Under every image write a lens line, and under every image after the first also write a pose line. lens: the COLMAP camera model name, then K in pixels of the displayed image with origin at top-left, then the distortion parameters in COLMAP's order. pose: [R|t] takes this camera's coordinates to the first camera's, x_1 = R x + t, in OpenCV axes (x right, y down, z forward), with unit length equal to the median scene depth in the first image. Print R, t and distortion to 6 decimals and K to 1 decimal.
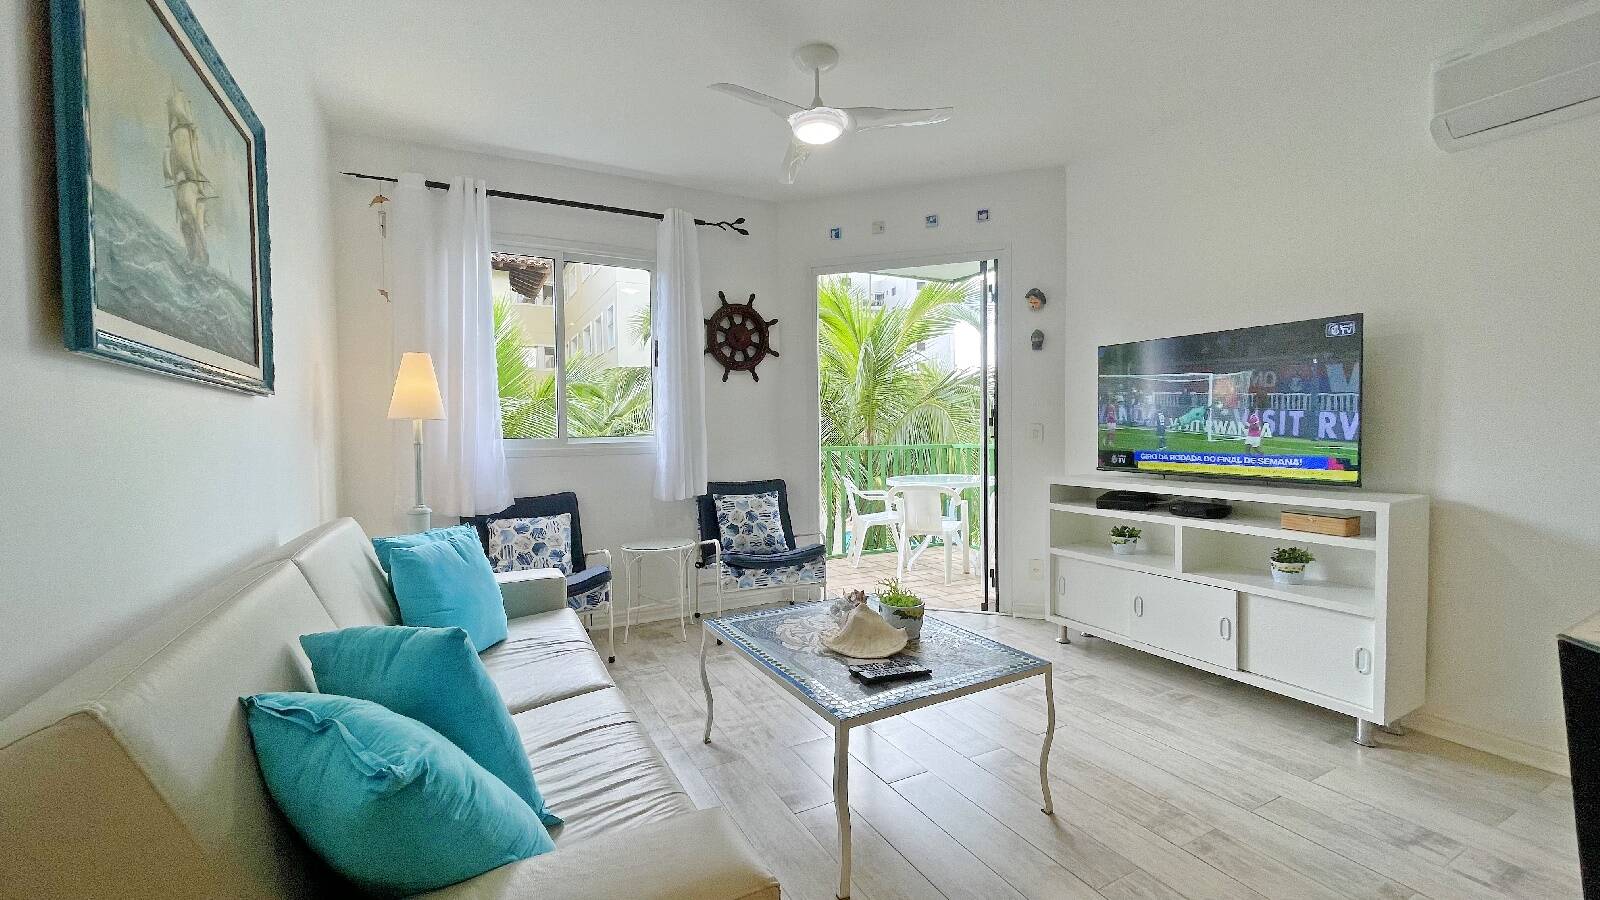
lens RADIAL K [[644.7, 0, 795.6], [0, 644.7, 450.5], [0, 0, 1]] dist [-0.001708, -0.000296]
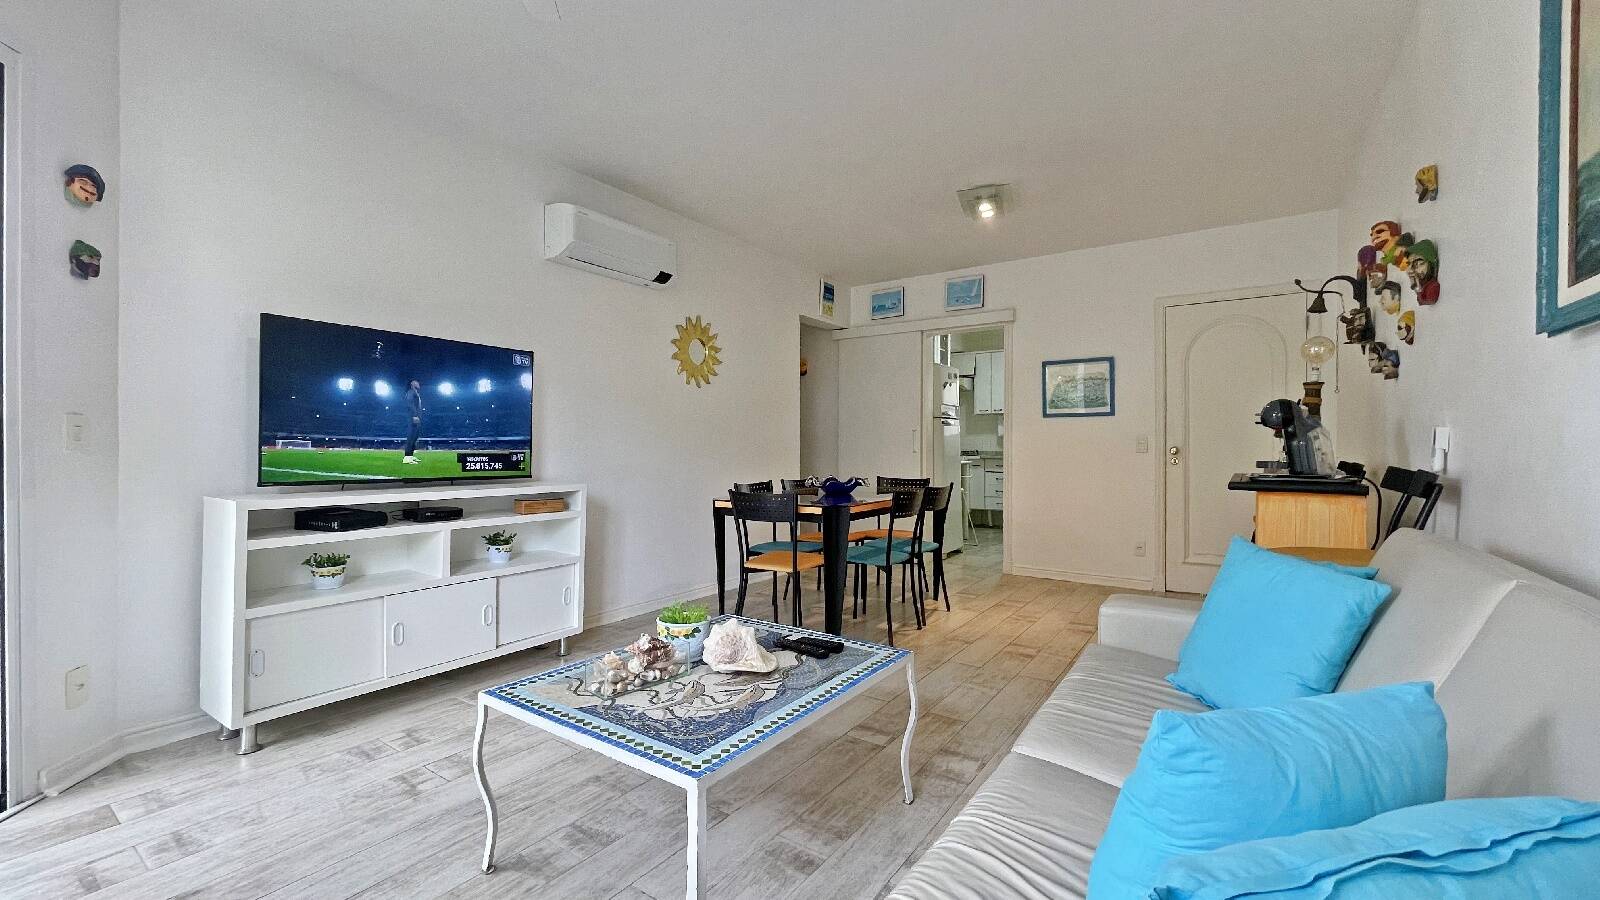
lens RADIAL K [[644.7, 0, 795.6], [0, 644.7, 450.5], [0, 0, 1]] dist [-0.001708, -0.000296]
pose [[-0.465117, 0.008604, 0.885207, -0.375974], [0.032431, 0.999447, 0.007326, 0.004137], [-0.884655, 0.032116, -0.465139, 0.711590]]
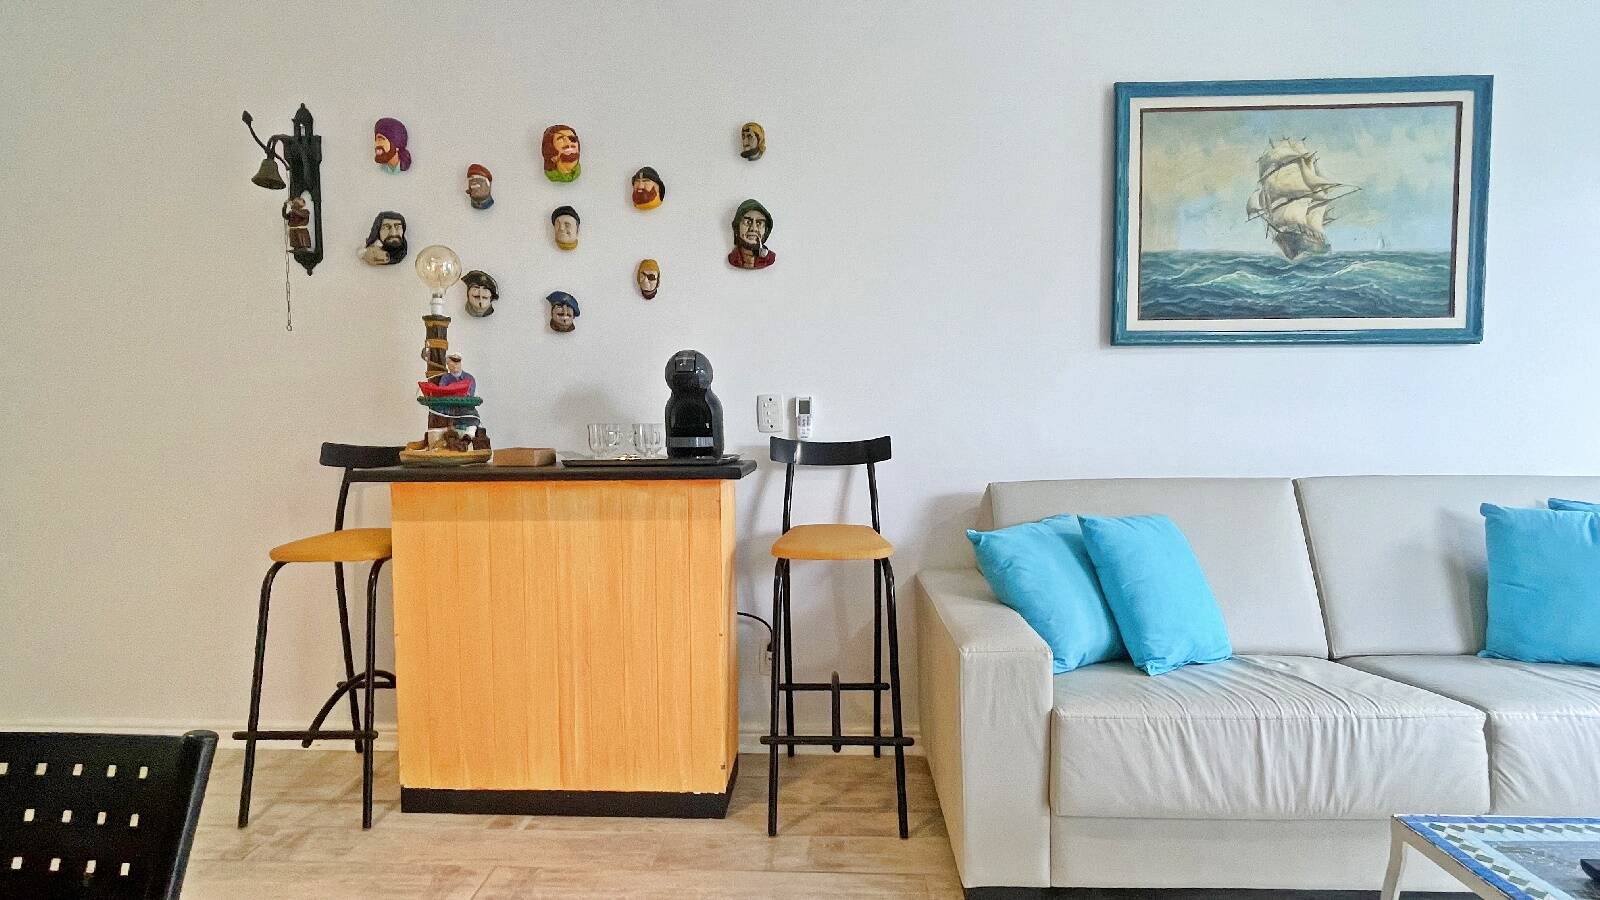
lens RADIAL K [[819.8, 0, 791.7], [0, 819.8, 450.1], [0, 0, 1]] dist [-0.001867, 0.000926]
pose [[-0.503270, 0.052435, -0.862537, 0.420907], [-0.010218, 0.997726, 0.066615, 0.005229], [0.864069, 0.042339, -0.501590, 0.351532]]
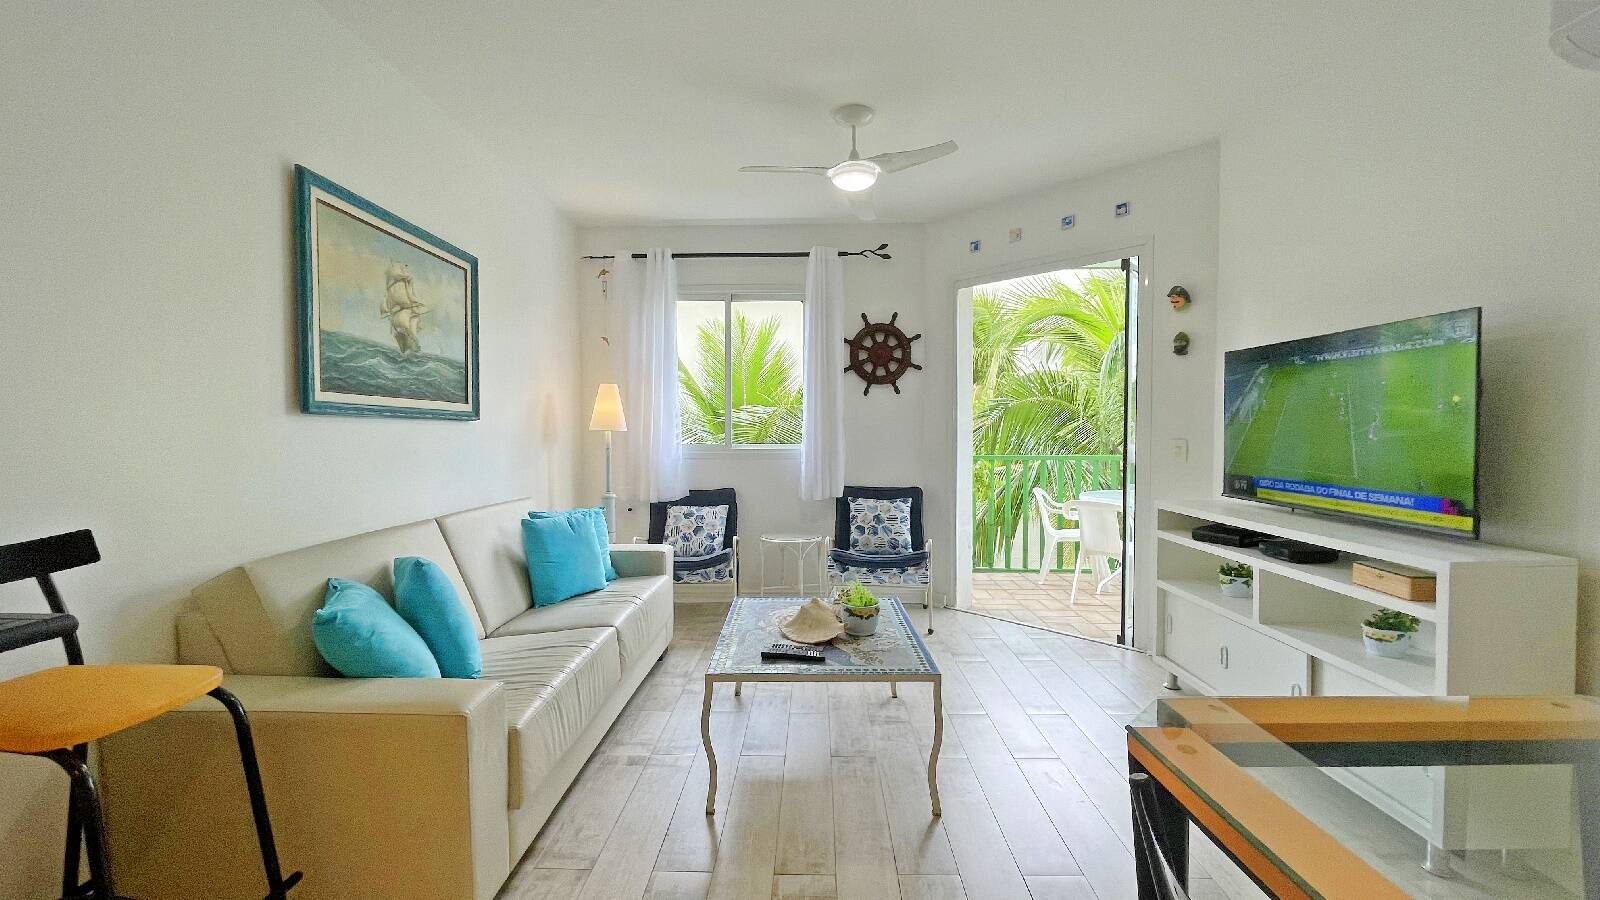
lens RADIAL K [[655.1, 0, 794.9], [0, 655.1, 450.1], [0, 0, 1]] dist [0.001971, -0.000125]
pose [[0.871451, 0.025662, -0.489811, 0.350870], [-0.024608, 0.999660, 0.008594, -0.021170], [0.489865, 0.004564, 0.871786, -0.032247]]
